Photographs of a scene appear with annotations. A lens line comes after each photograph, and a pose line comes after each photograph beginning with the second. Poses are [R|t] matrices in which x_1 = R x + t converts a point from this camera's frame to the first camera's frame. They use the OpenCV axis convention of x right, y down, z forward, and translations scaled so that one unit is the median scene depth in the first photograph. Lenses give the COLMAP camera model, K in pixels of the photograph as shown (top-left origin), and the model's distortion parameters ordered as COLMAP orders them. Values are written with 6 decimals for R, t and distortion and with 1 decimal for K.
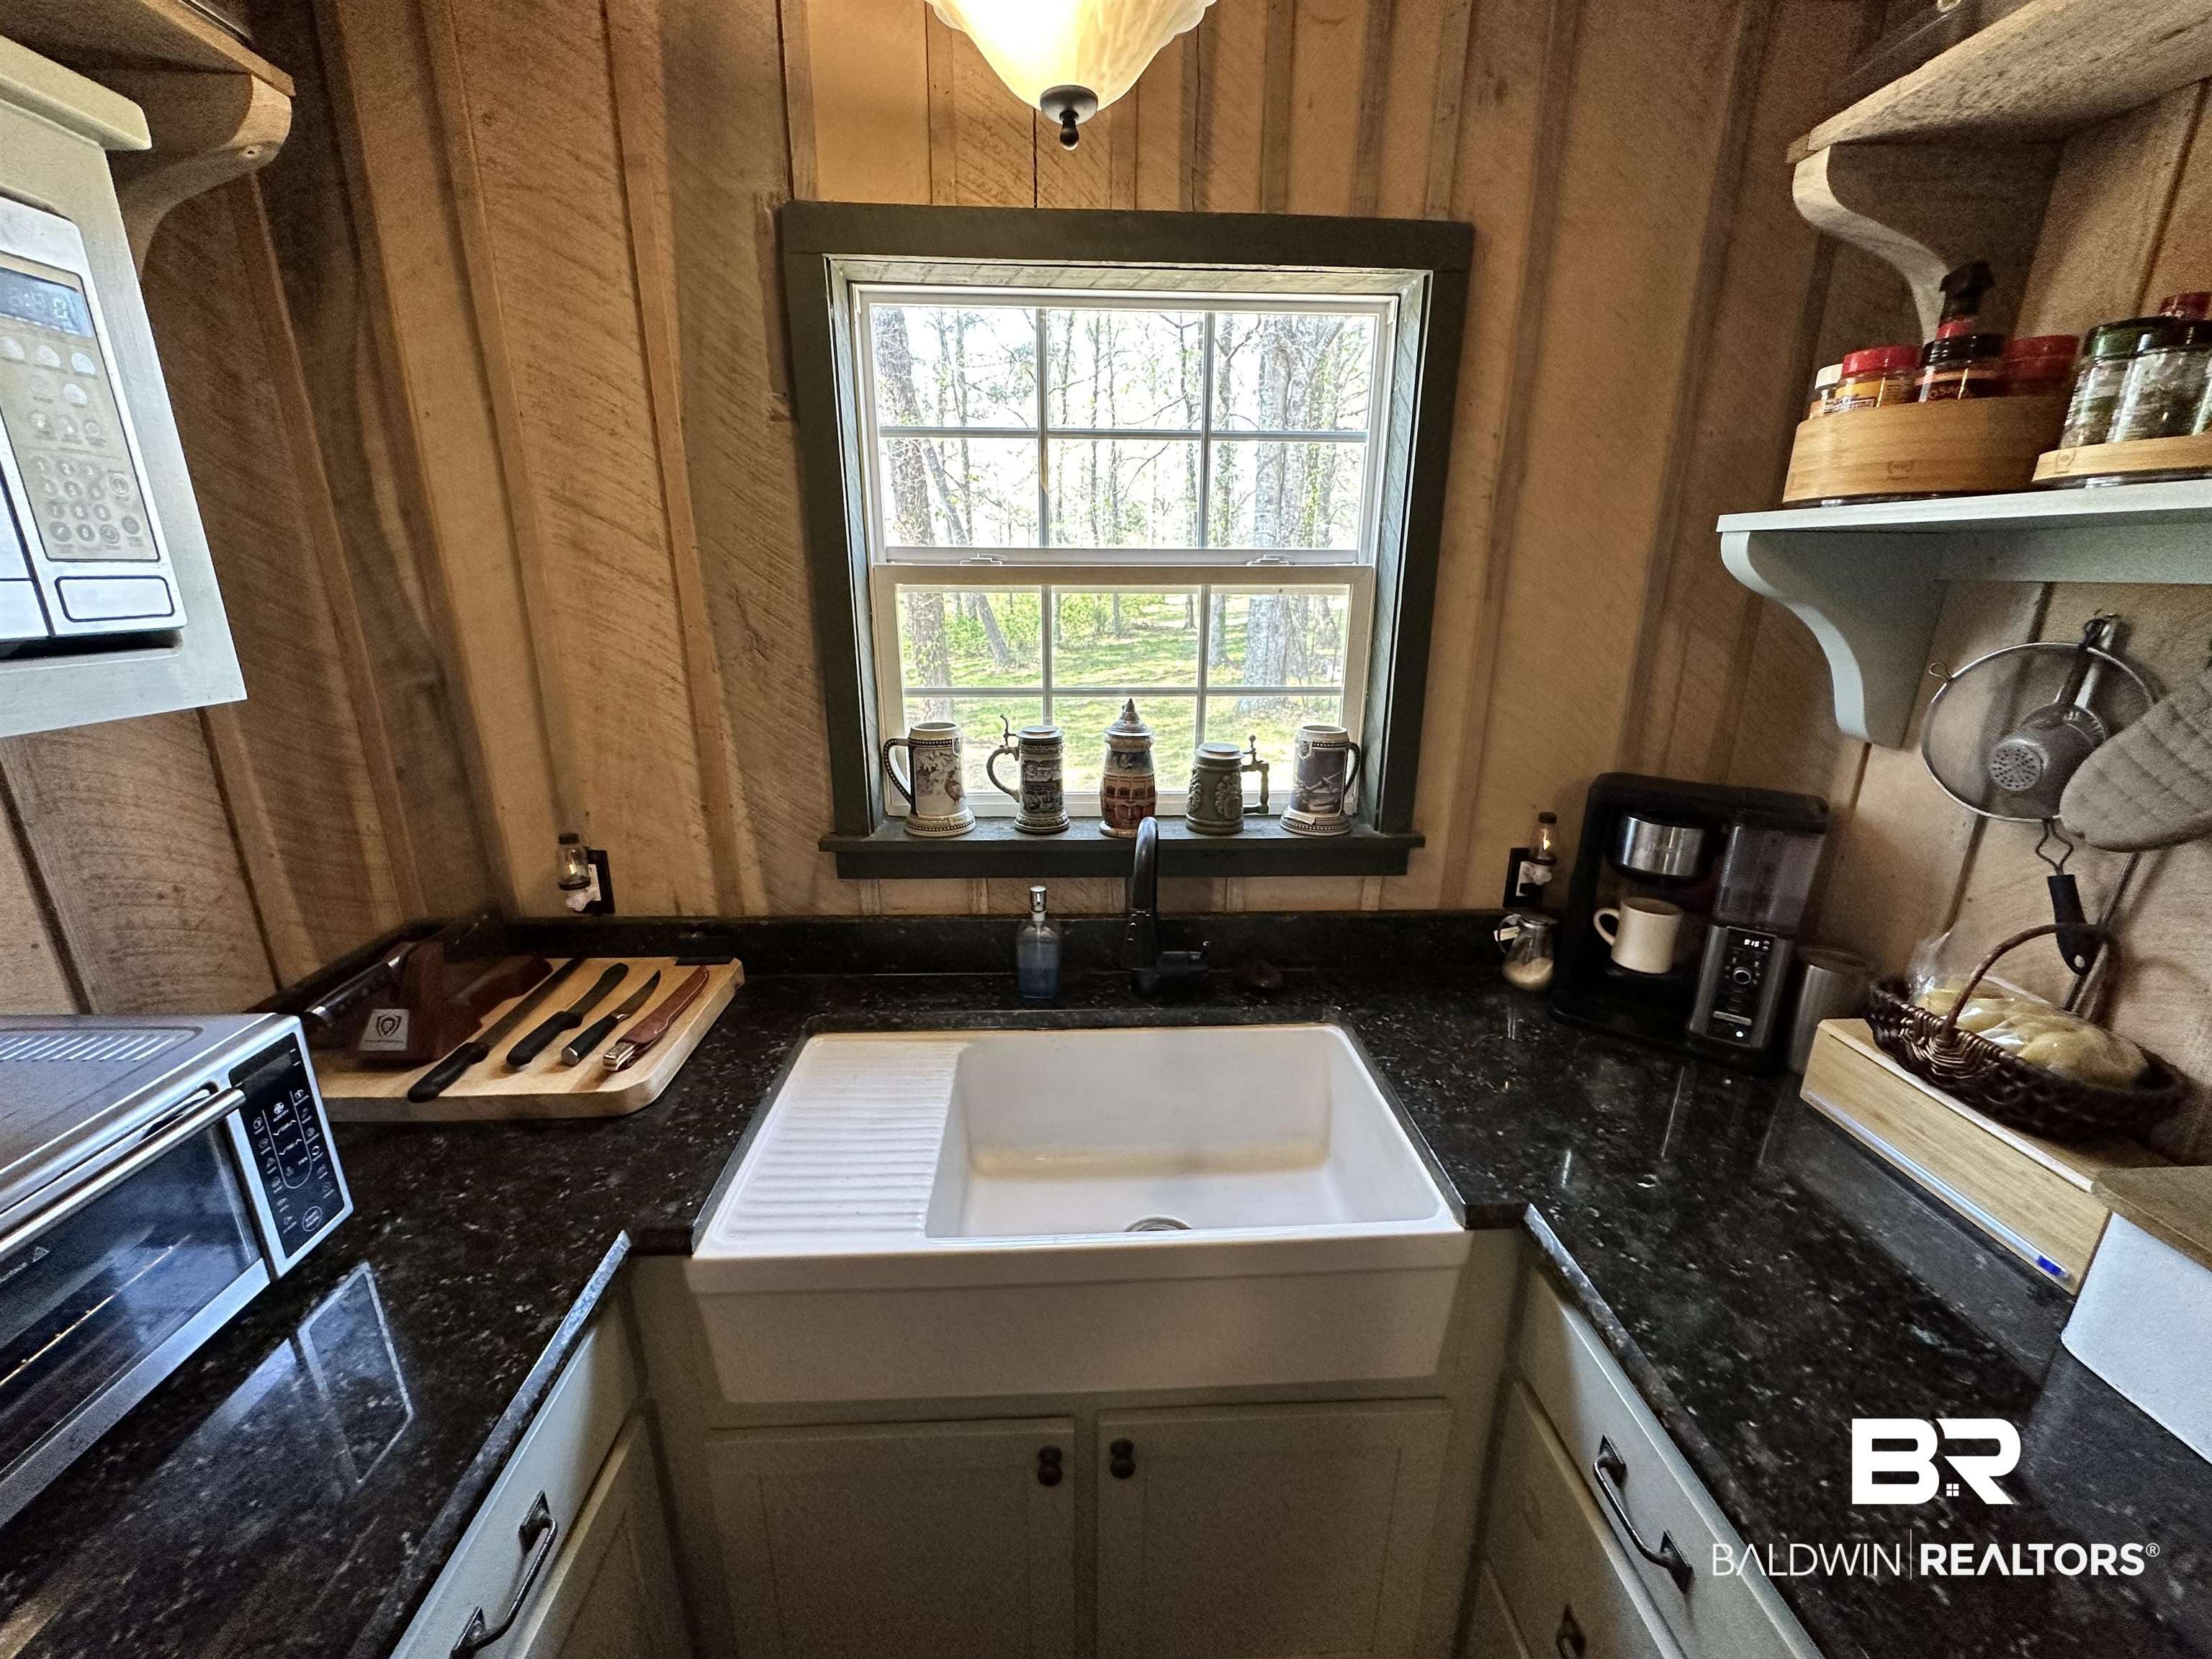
lens RADIAL K [[884.1, 0, 1102.2], [0, 884.1, 831.4], [0, 0, 1]] dist [-0.004276, 0.000598]
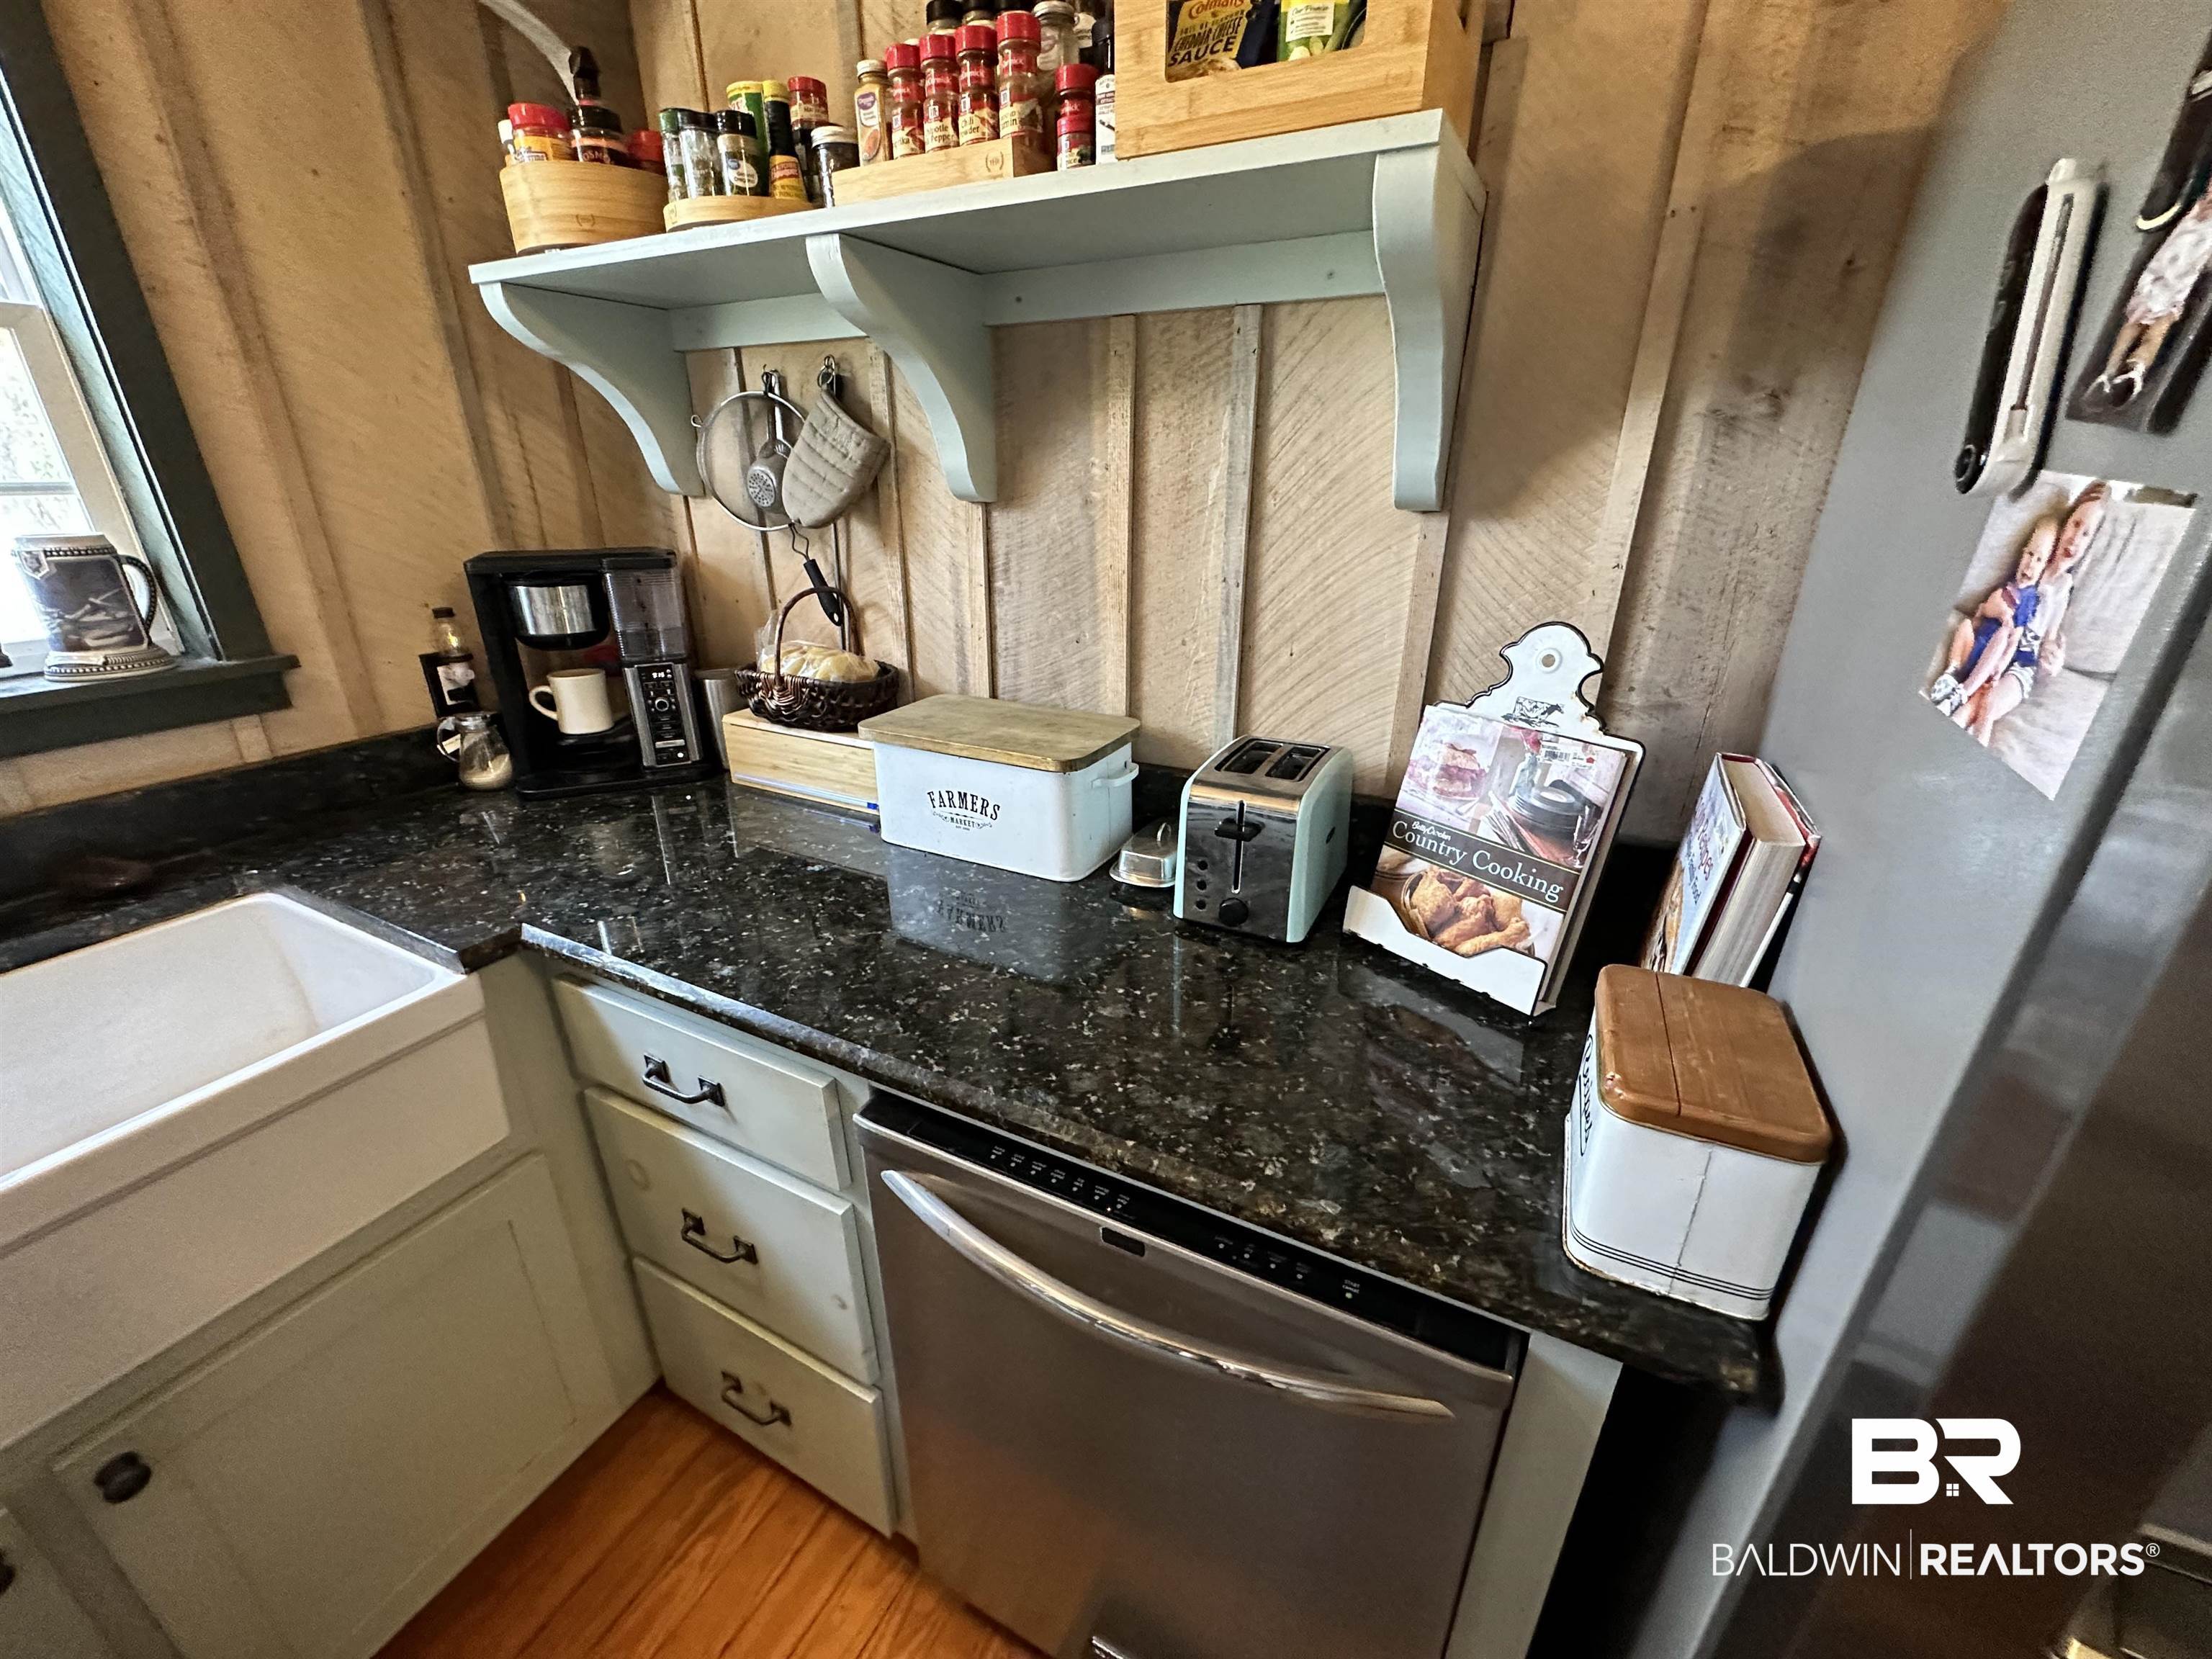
lens RADIAL K [[884.1, 0, 1107.7], [0, 884.1, 828.8], [0, 0, 1]] dist [-0.004276, 0.000598]
pose [[0.497565, -0.333855, 0.800606, 0.022479], [0.244959, 0.939480, 0.239527, 0.196482], [-0.832120, 0.076935, 0.549233, -0.141415]]
